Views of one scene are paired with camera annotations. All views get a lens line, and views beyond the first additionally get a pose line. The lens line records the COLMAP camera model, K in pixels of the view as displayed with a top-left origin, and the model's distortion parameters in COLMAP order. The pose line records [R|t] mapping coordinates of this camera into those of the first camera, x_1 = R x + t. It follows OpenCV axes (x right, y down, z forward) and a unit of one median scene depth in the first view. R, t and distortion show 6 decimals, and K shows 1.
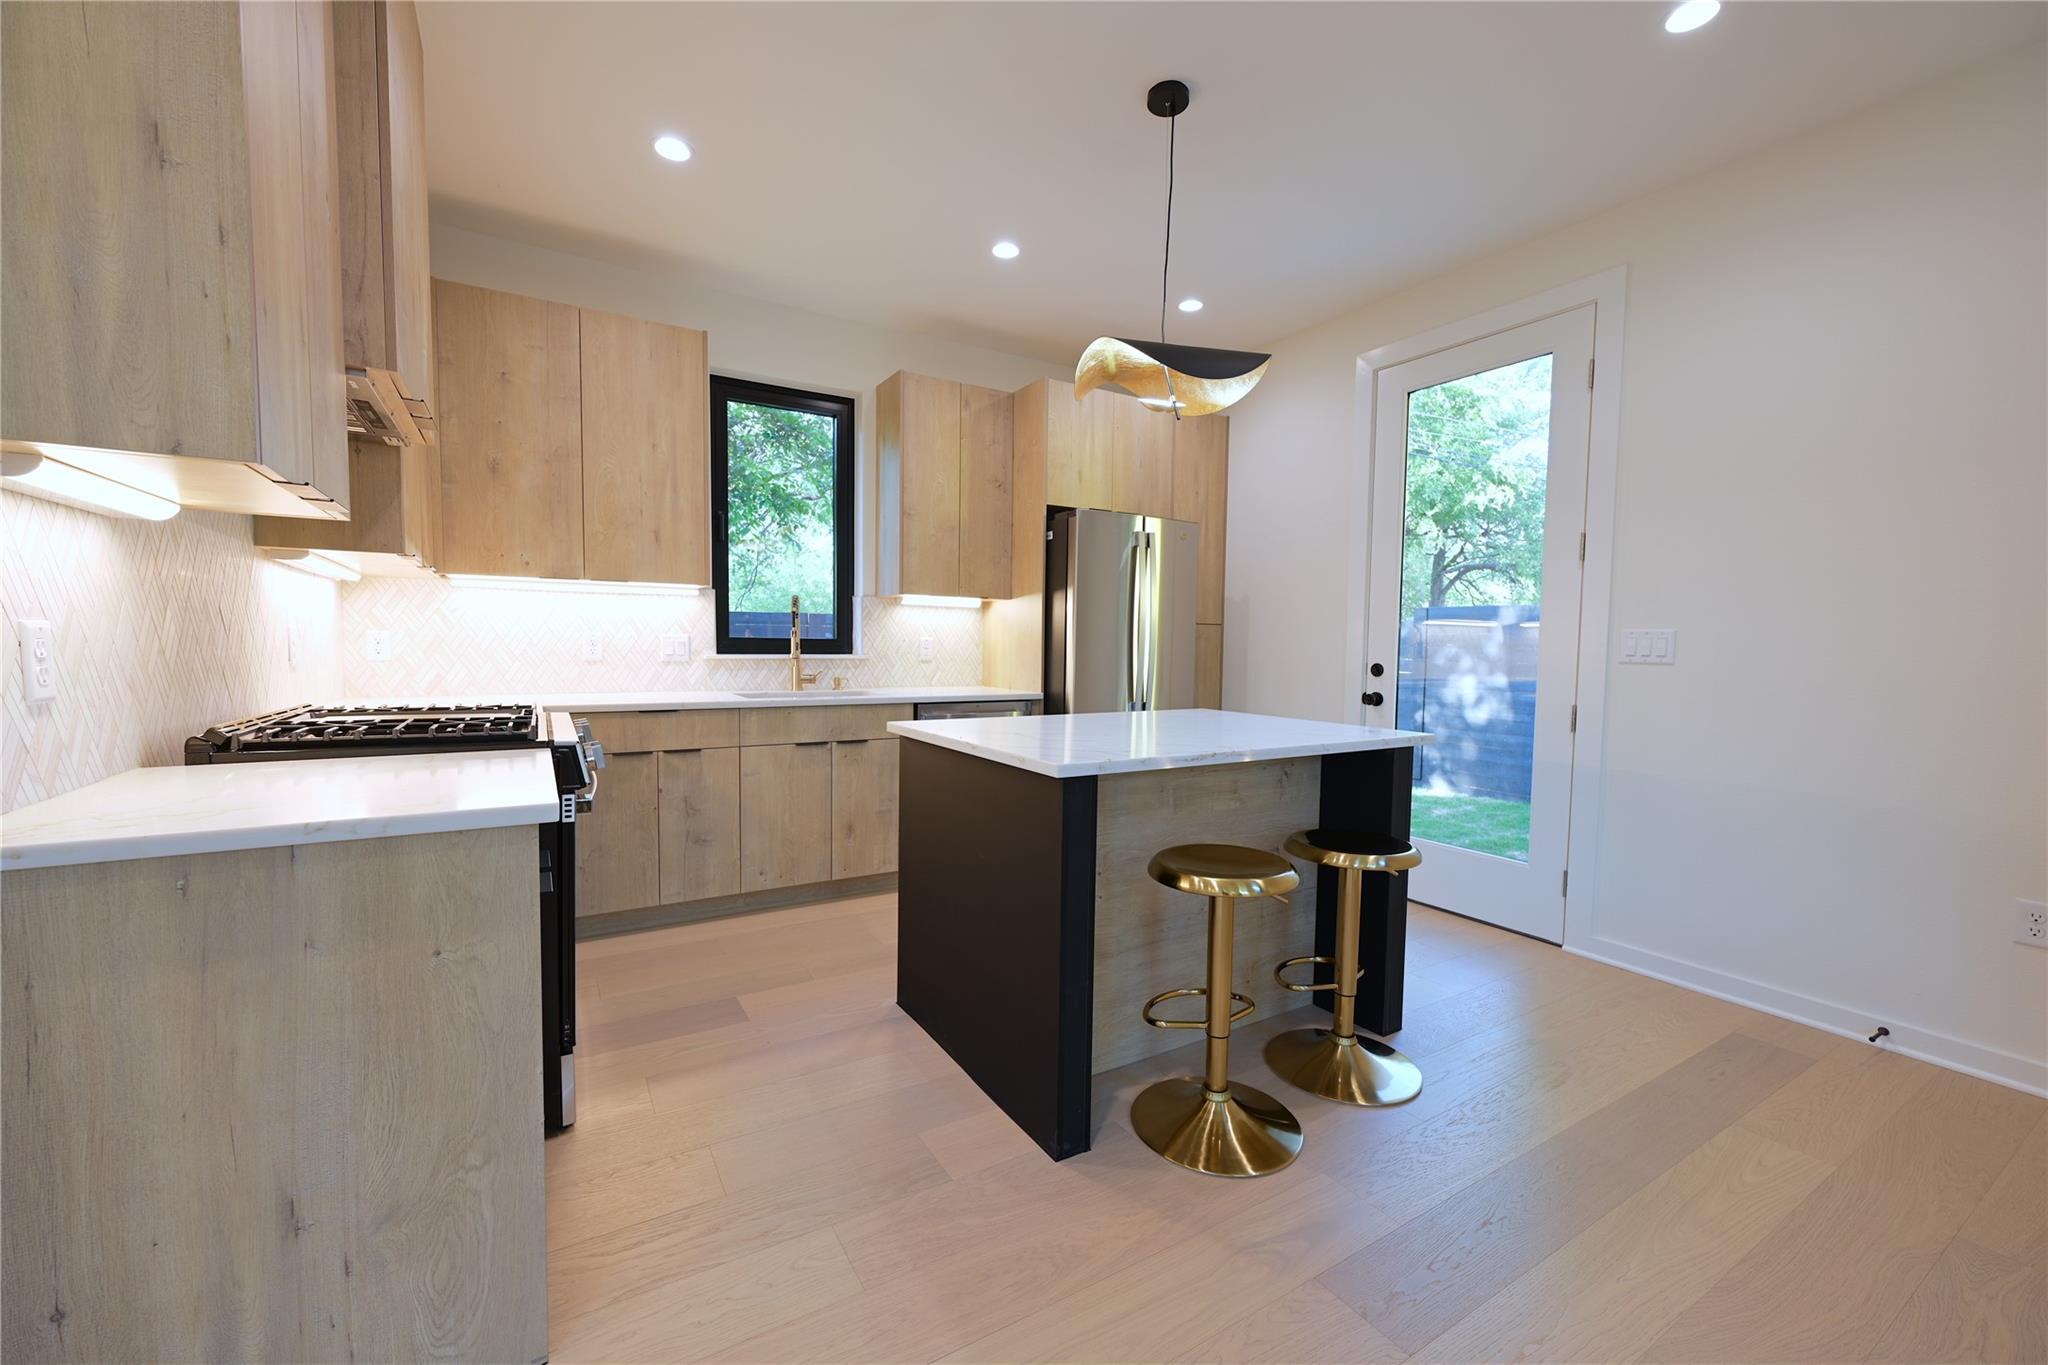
lens RADIAL K [[811.6, 0, 1020.4], [0, 811.6, 687.7], [0, 0, 1]] dist [0.001295, 0.000362]
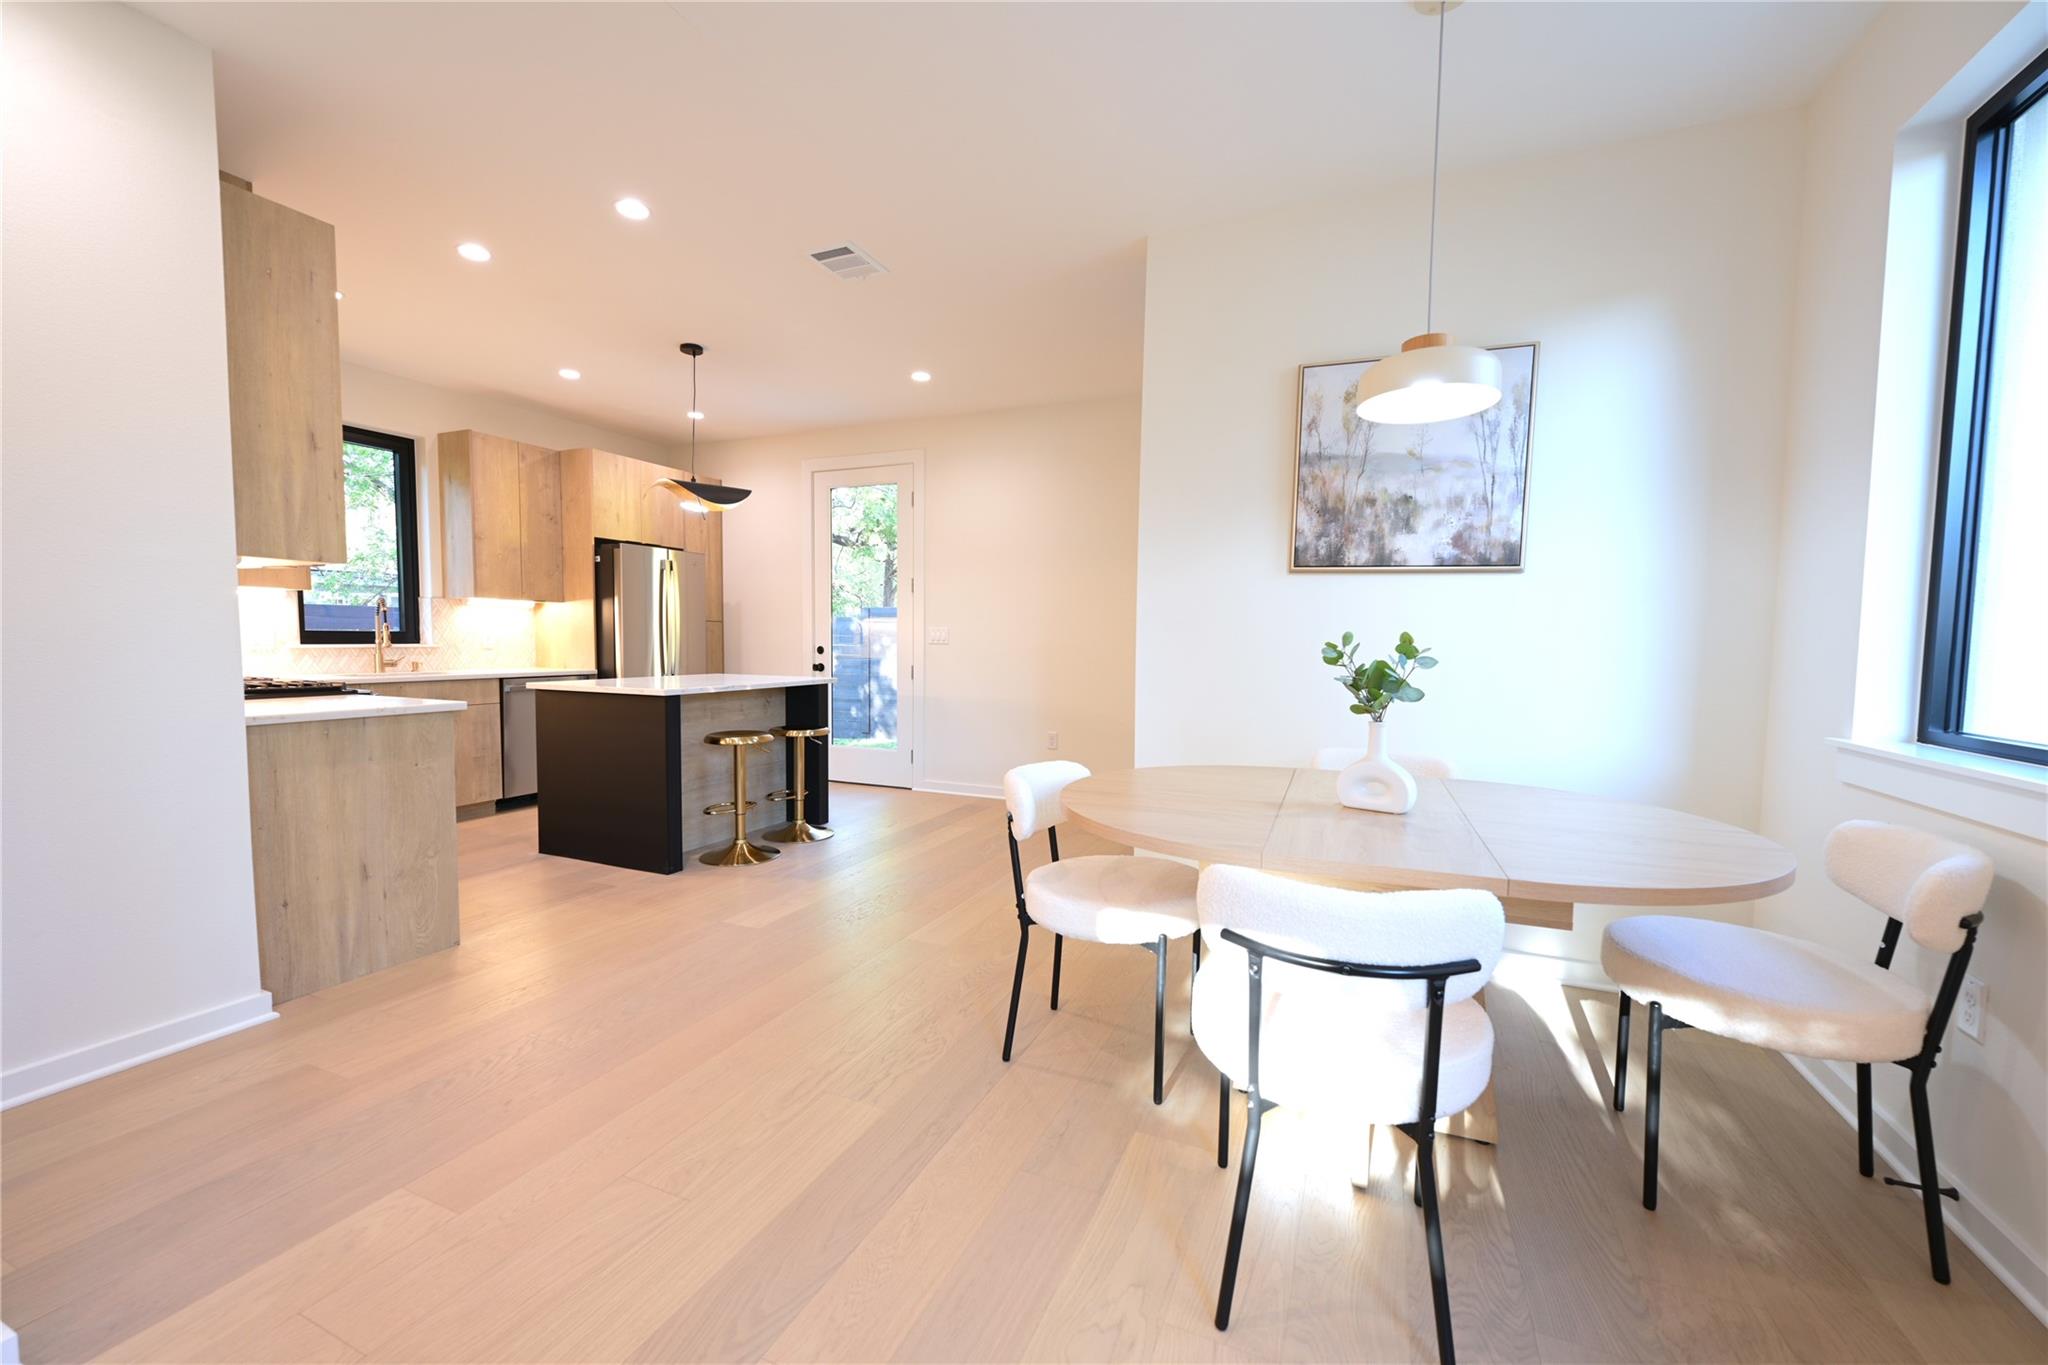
lens RADIAL K [[811.6, 0, 1020.4], [0, 811.6, 687.7], [0, 0, 1]] dist [0.001295, 0.000362]
pose [[0.816237, -0.040325, 0.576308, -0.193916], [0.033087, 0.999187, 0.023053, 0.031091], [-0.576768, 0.000251, 0.816908, -0.610548]]
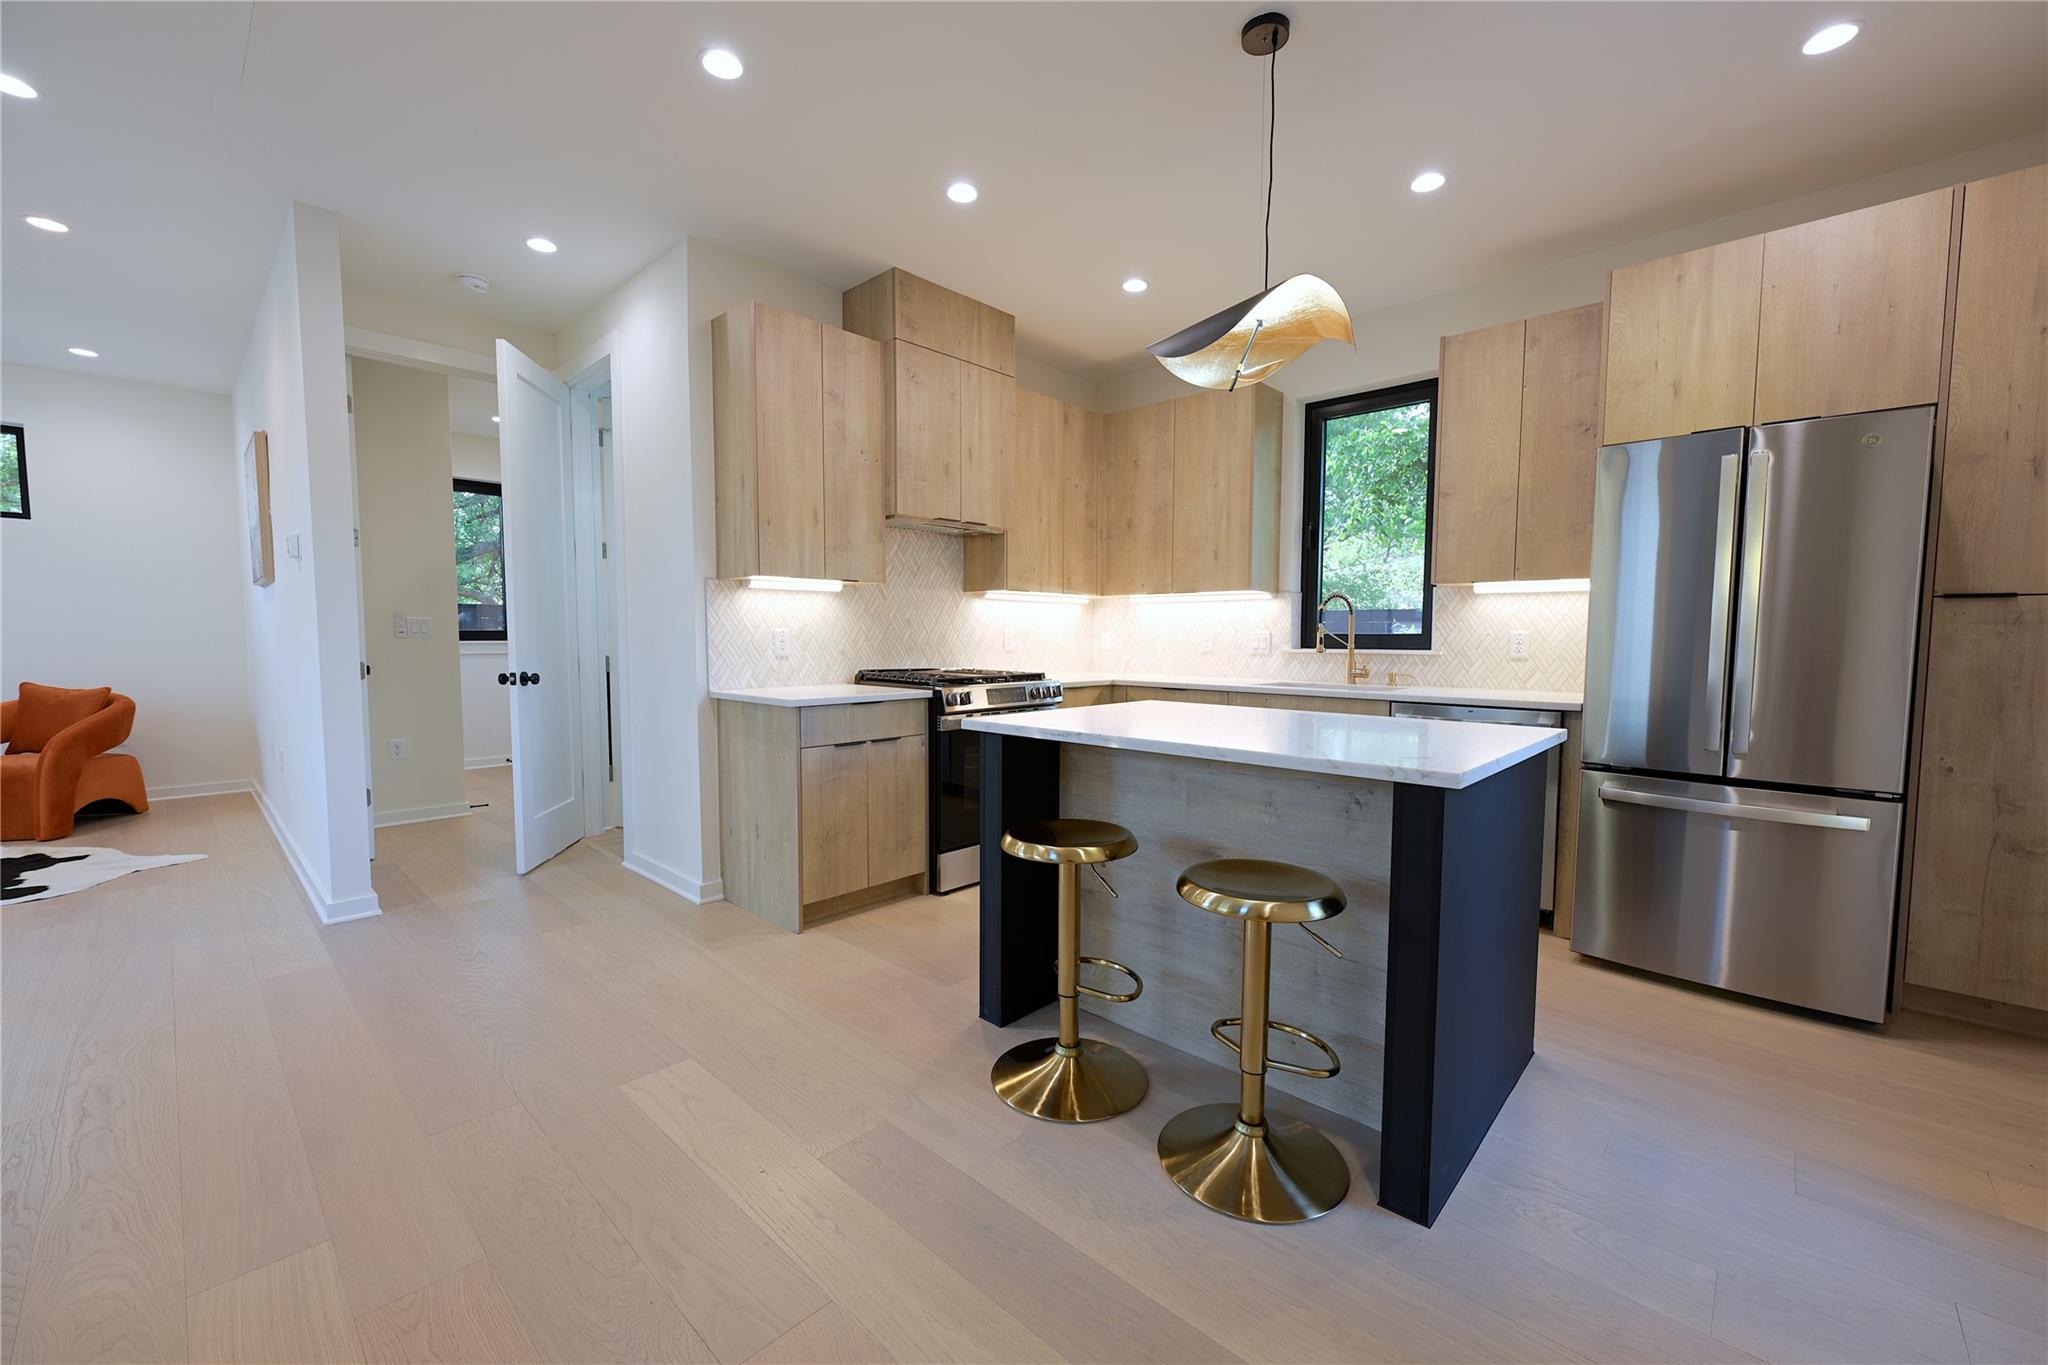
lens RADIAL K [[811.6, 0, 1020.4], [0, 811.6, 687.7], [0, 0, 1]] dist [0.001295, 0.000362]
pose [[0.270591, 0.050985, -0.961343, 0.620216], [-0.054756, 0.997795, 0.037506, -0.007519], [0.961136, 0.042490, 0.272786, 0.313964]]
